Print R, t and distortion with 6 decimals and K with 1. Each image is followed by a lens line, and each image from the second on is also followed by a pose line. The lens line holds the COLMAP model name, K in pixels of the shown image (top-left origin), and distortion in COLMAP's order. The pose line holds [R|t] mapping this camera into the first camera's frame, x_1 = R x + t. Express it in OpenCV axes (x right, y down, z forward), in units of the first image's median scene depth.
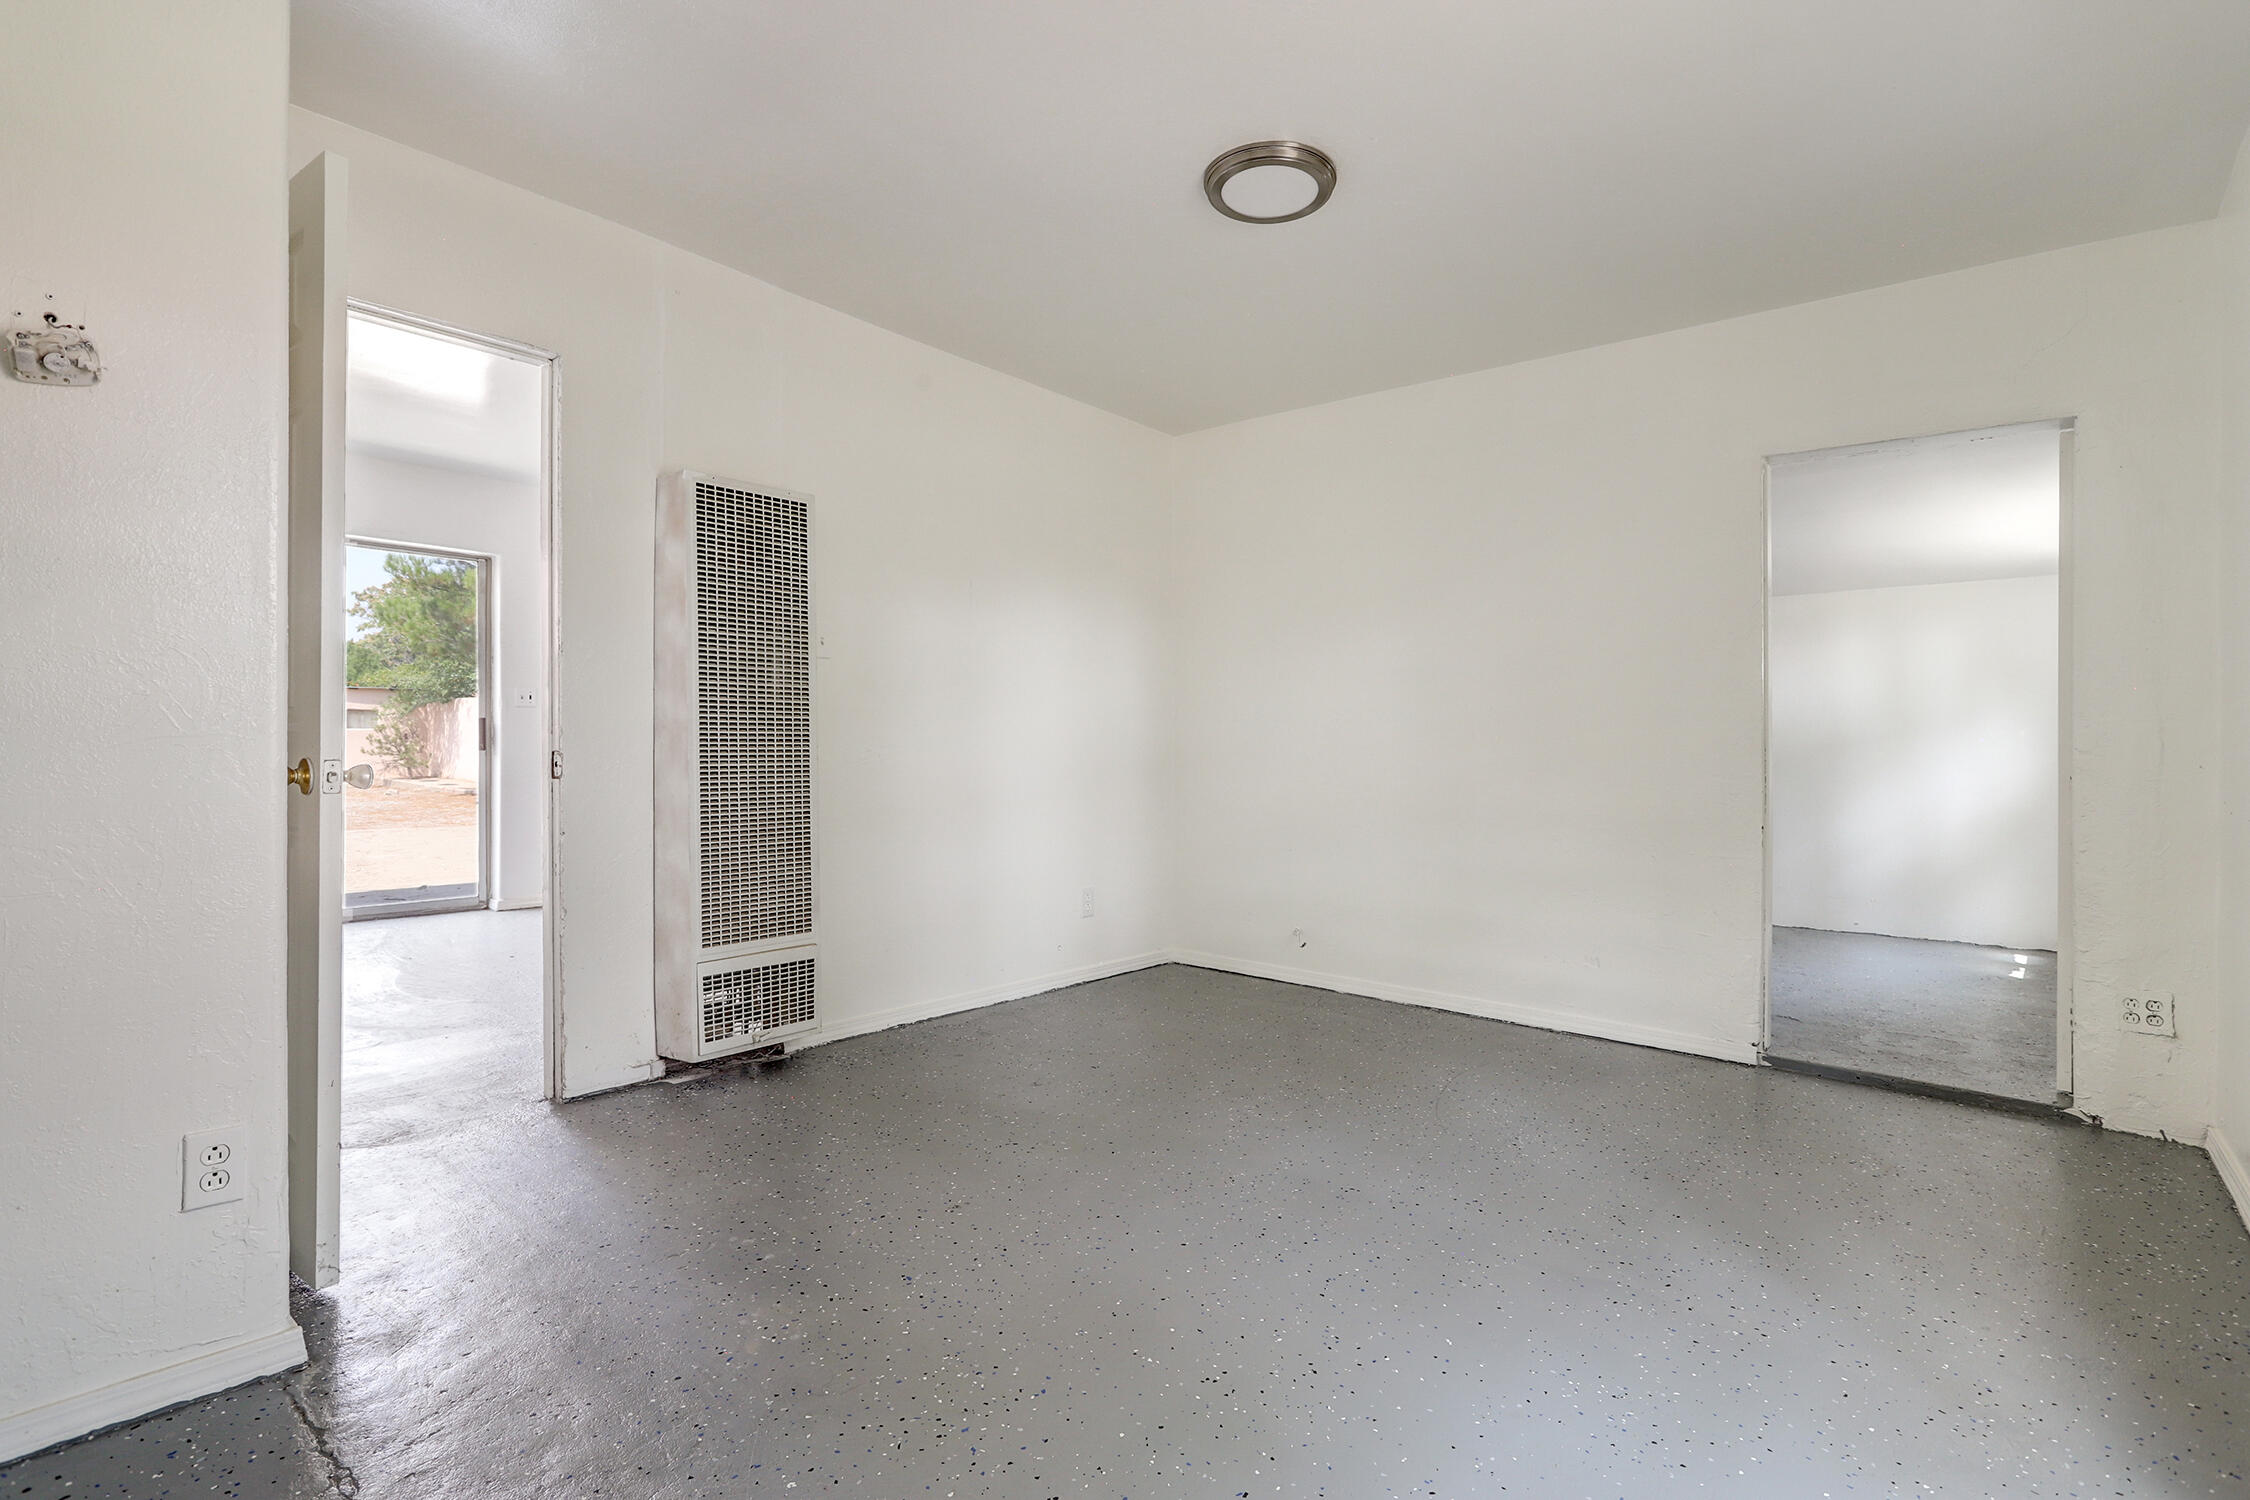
lens RADIAL K [[1081.1, 0, 1129.0], [0, 1081.1, 756.0], [0, 0, 1]] dist [0.003077, 0.000080]
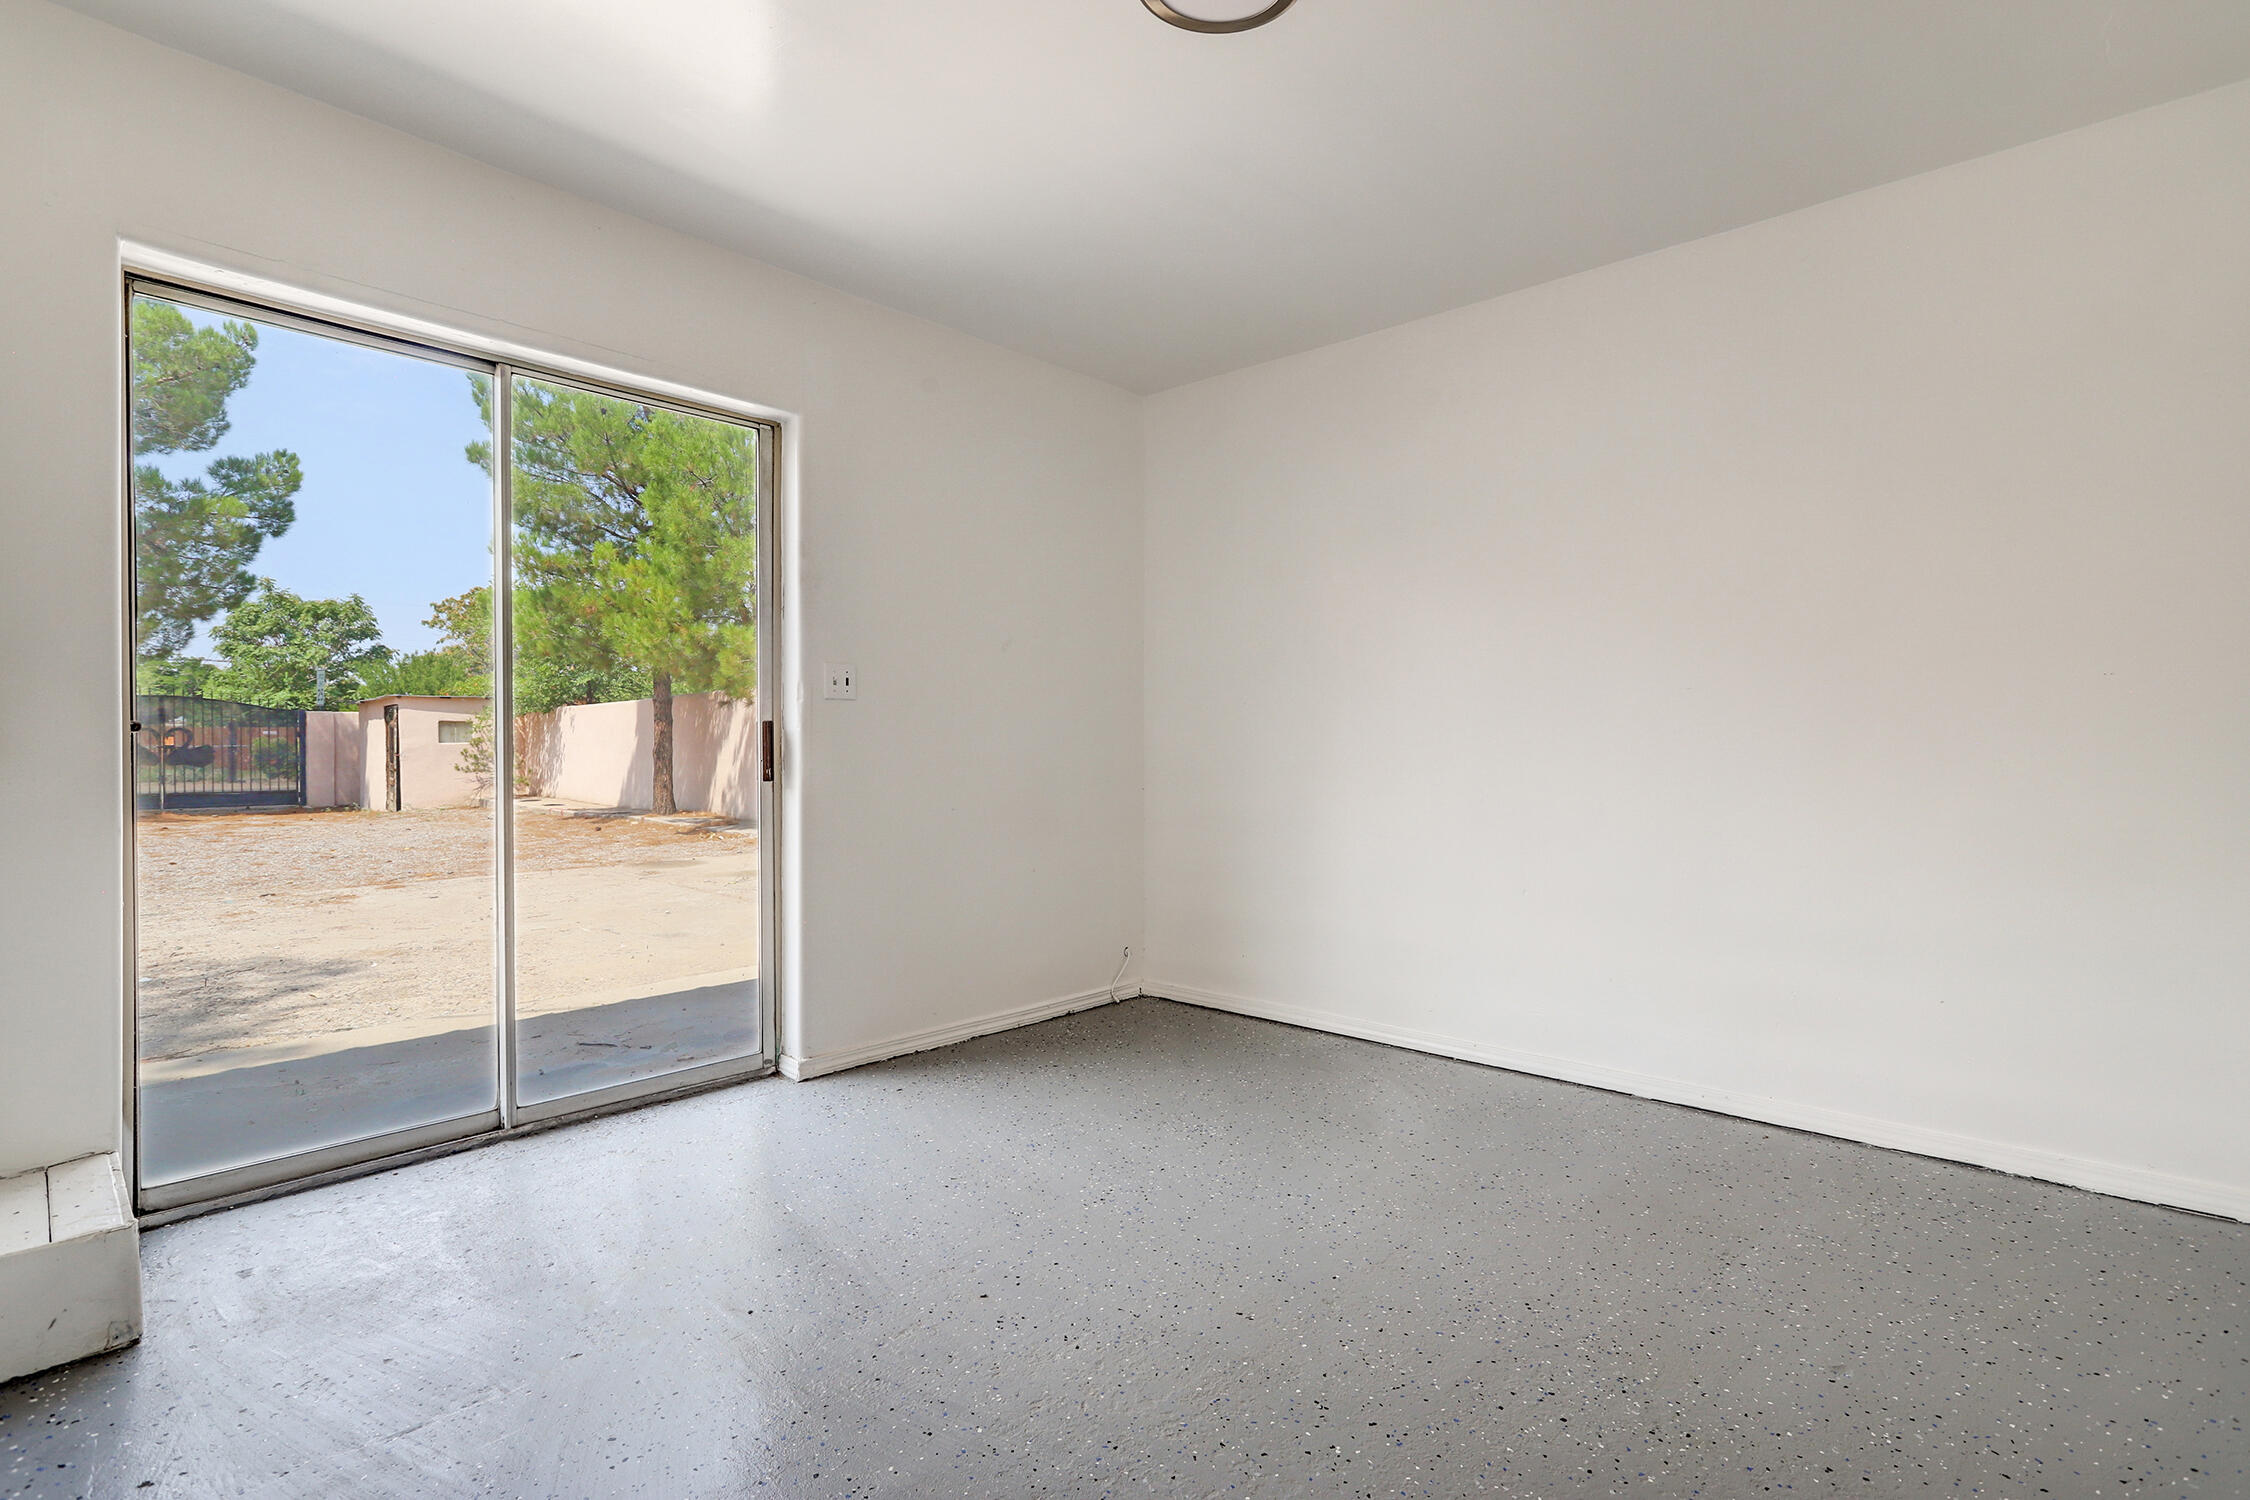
lens RADIAL K [[1081.1, 0, 1125.9], [0, 1081.1, 738.7], [0, 0, 1]] dist [0.003077, 0.000080]
pose [[0.998637, -0.019763, -0.048309, -0.116946], [0.019025, 0.999696, -0.015686, -0.004404], [0.048604, 0.014745, 0.998709, 0.140225]]
